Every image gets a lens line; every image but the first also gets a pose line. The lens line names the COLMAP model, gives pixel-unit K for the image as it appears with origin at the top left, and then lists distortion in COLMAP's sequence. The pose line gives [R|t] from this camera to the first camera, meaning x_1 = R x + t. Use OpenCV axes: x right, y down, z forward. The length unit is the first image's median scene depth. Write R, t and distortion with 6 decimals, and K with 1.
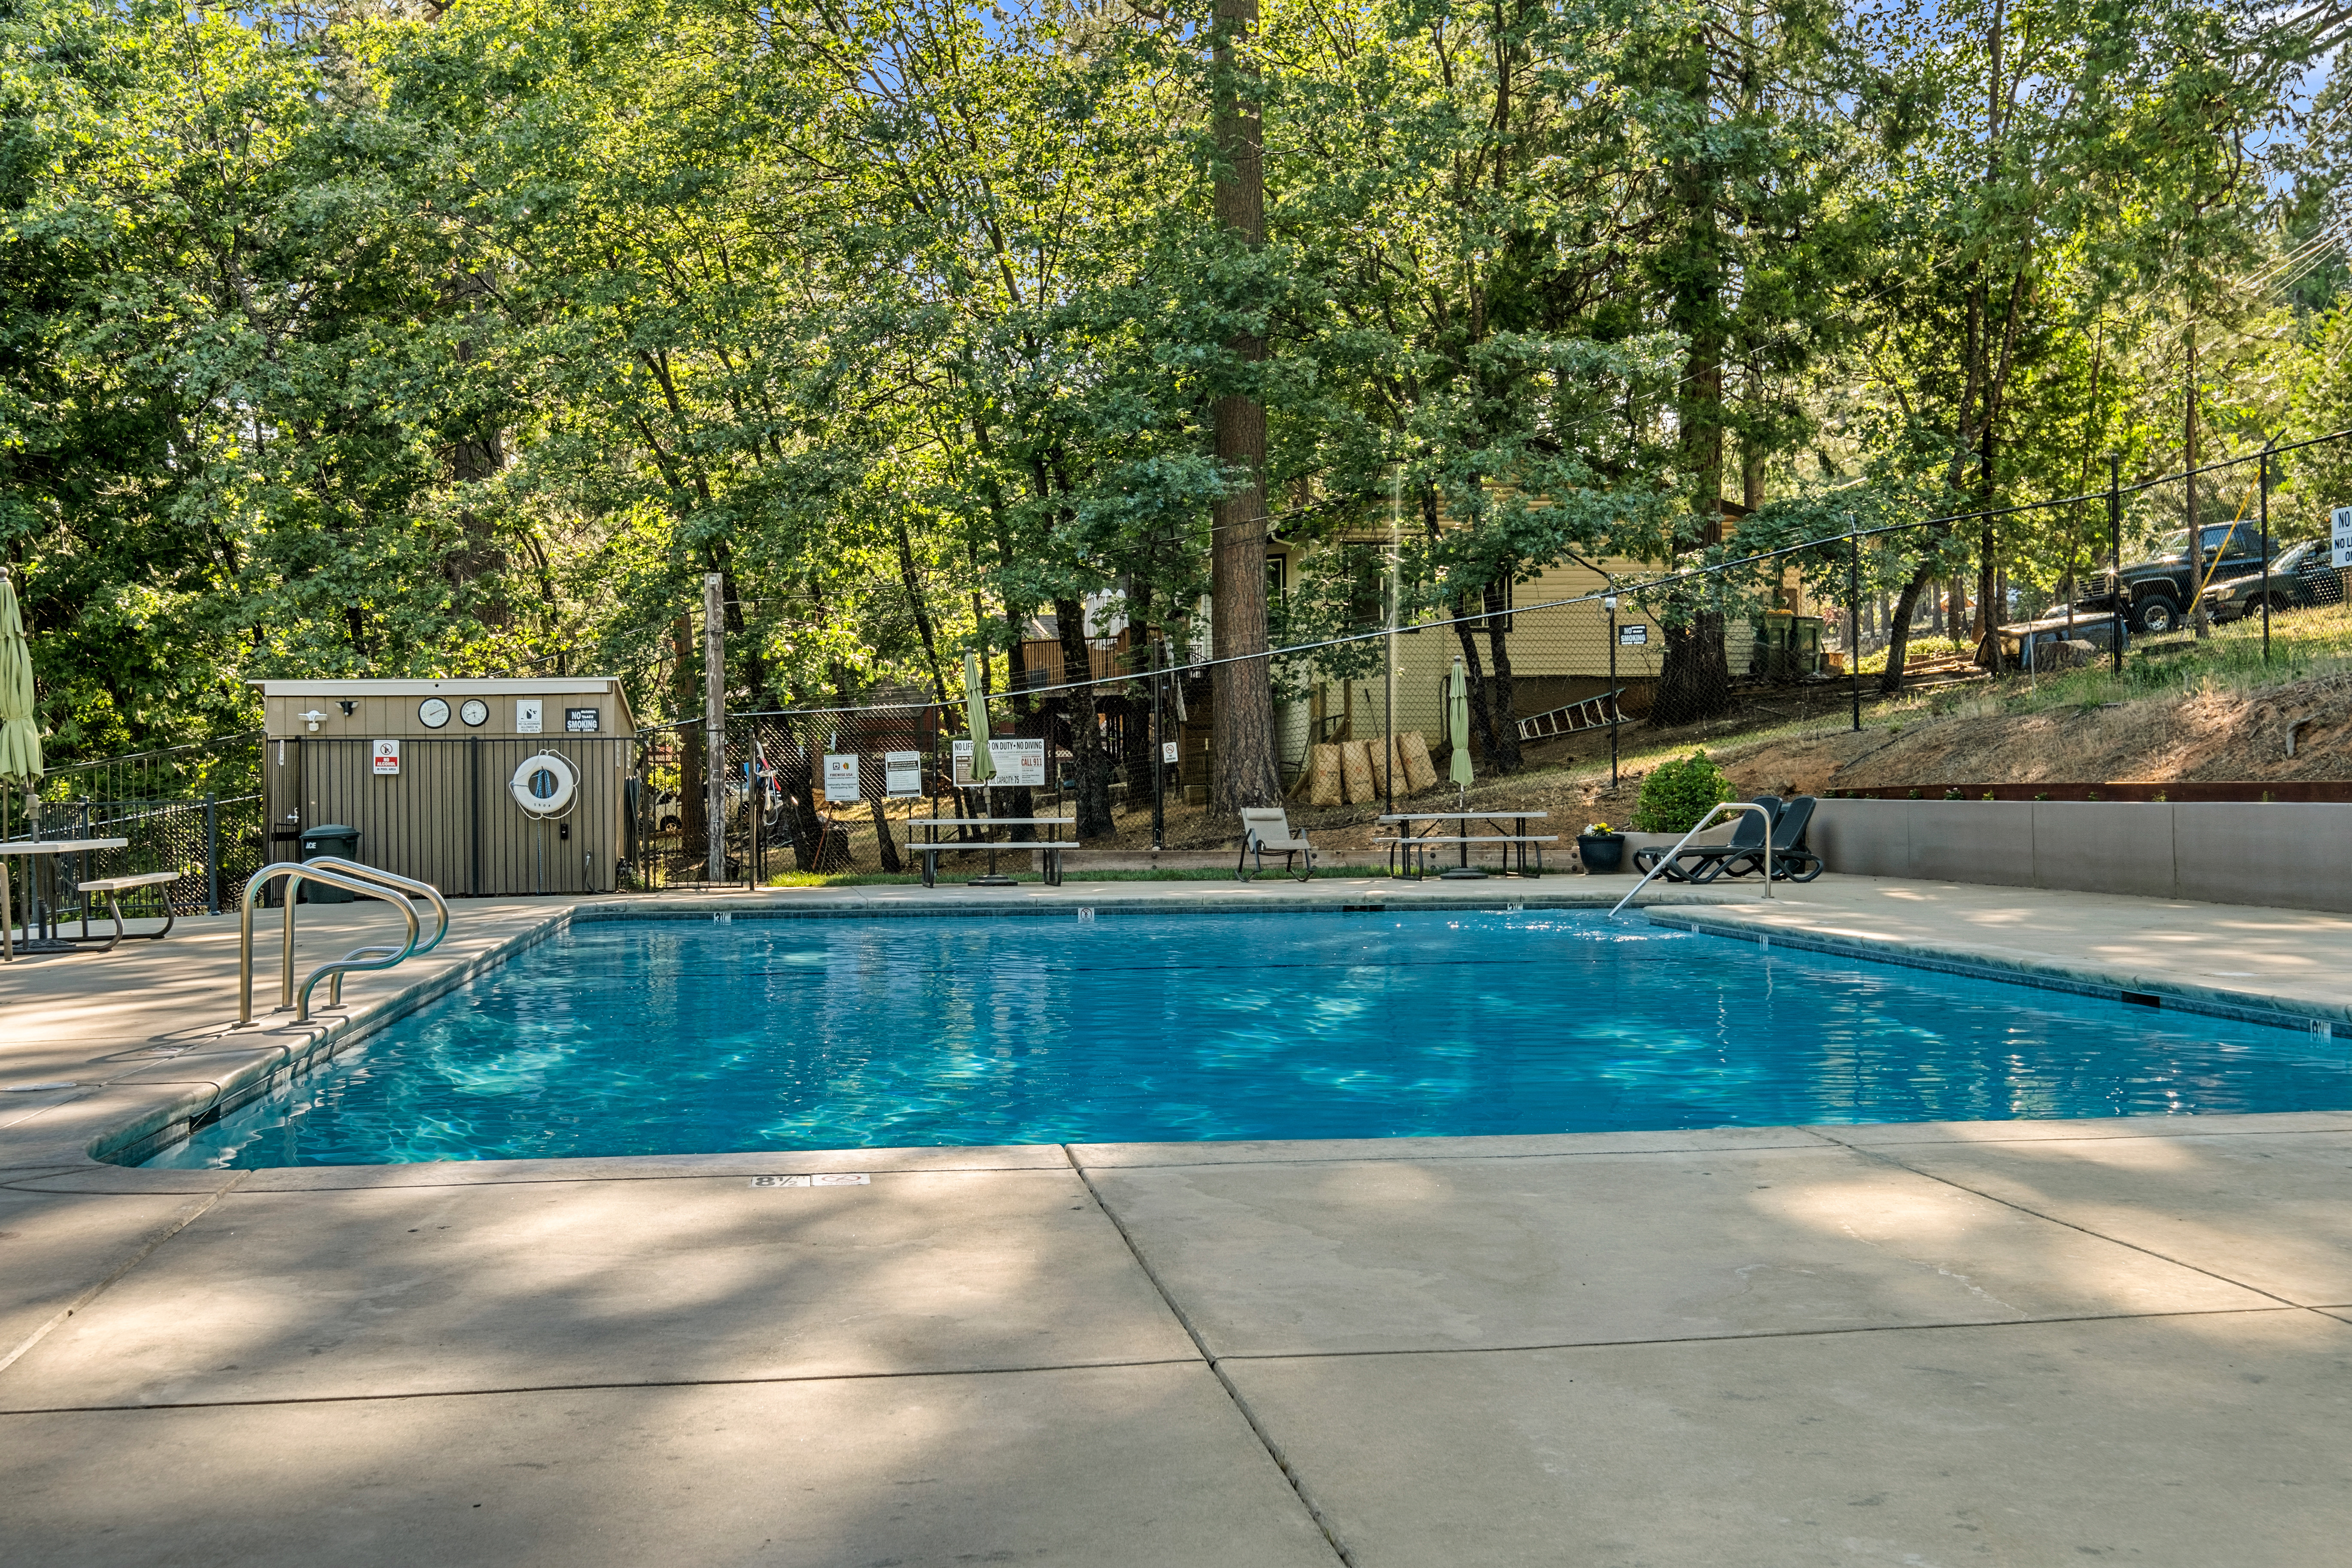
lens RADIAL K [[2440.1, 0, 1175.9], [0, 2440.1, 783.6], [0, 0, 1]] dist [0.005841, 0.000000]
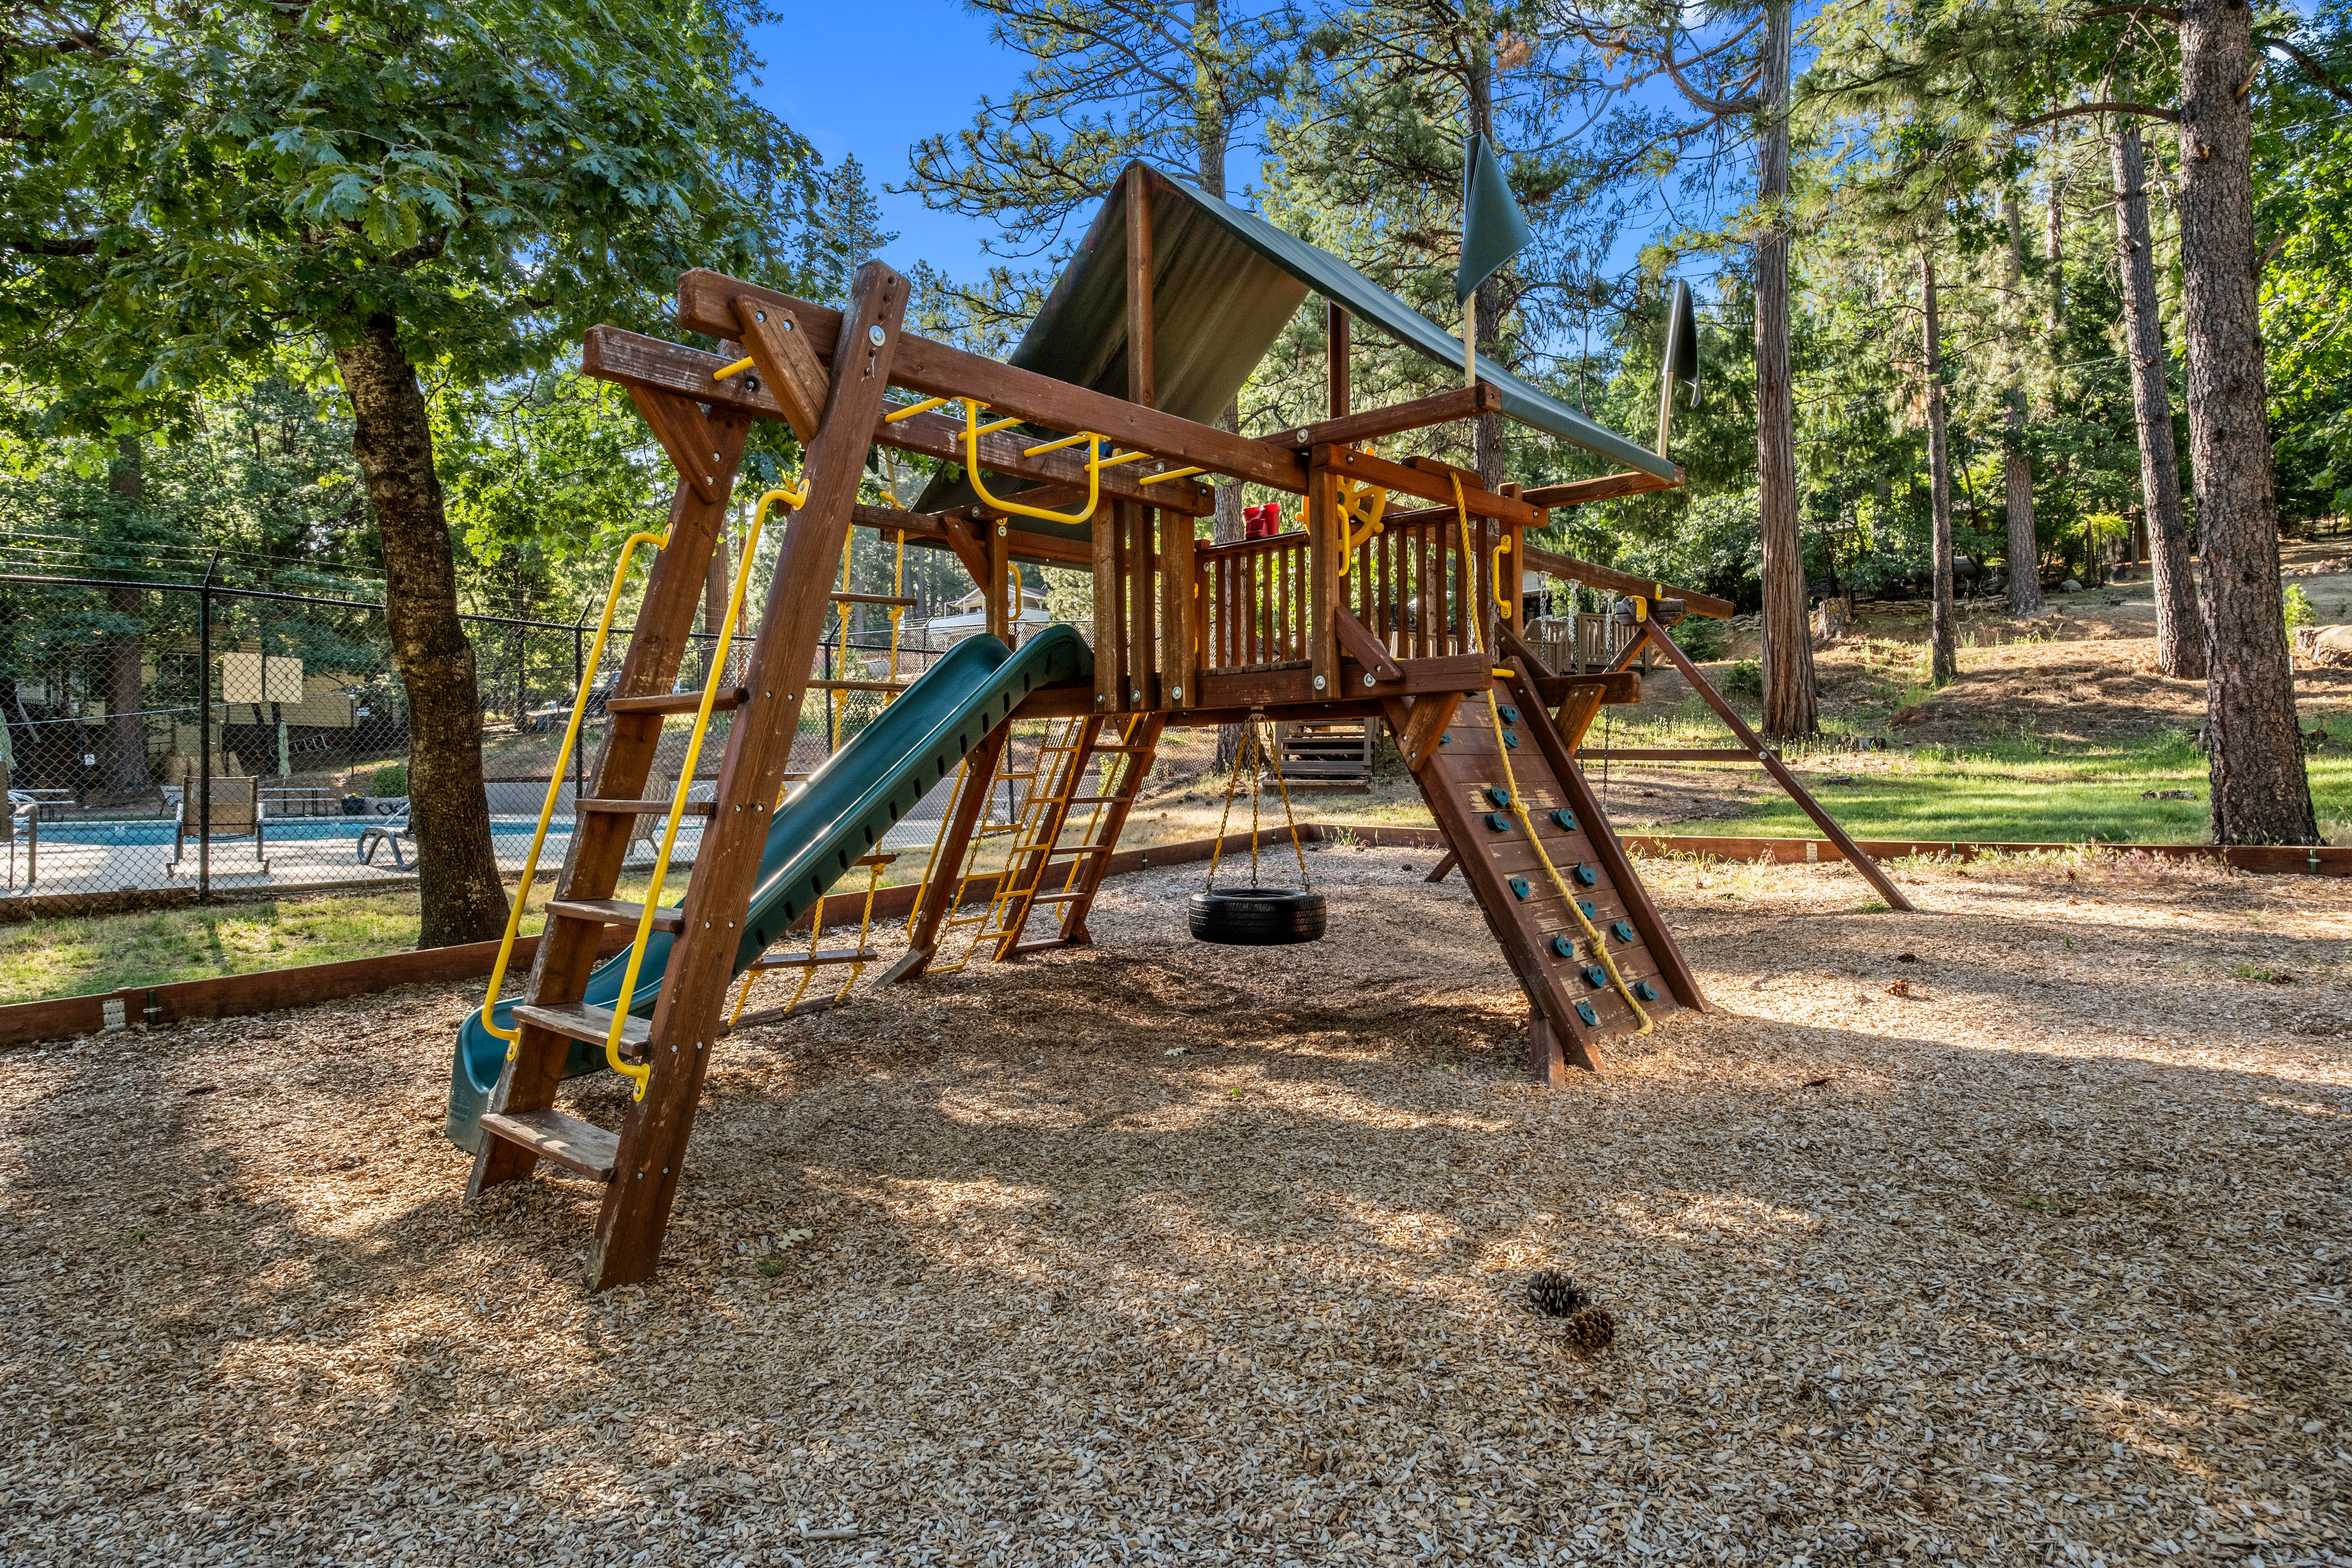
lens RADIAL K [[1284.7, 0, 1175.8], [0, 1284.7, 776.7], [0, 0, 1]] dist [-0.001054, 0.000057]
pose [[0.688639, 0.010604, 0.725027, -0.152998], [-0.002299, 0.999920, -0.012441, 0.012660], [-0.725101, 0.006901, 0.688608, -0.357346]]
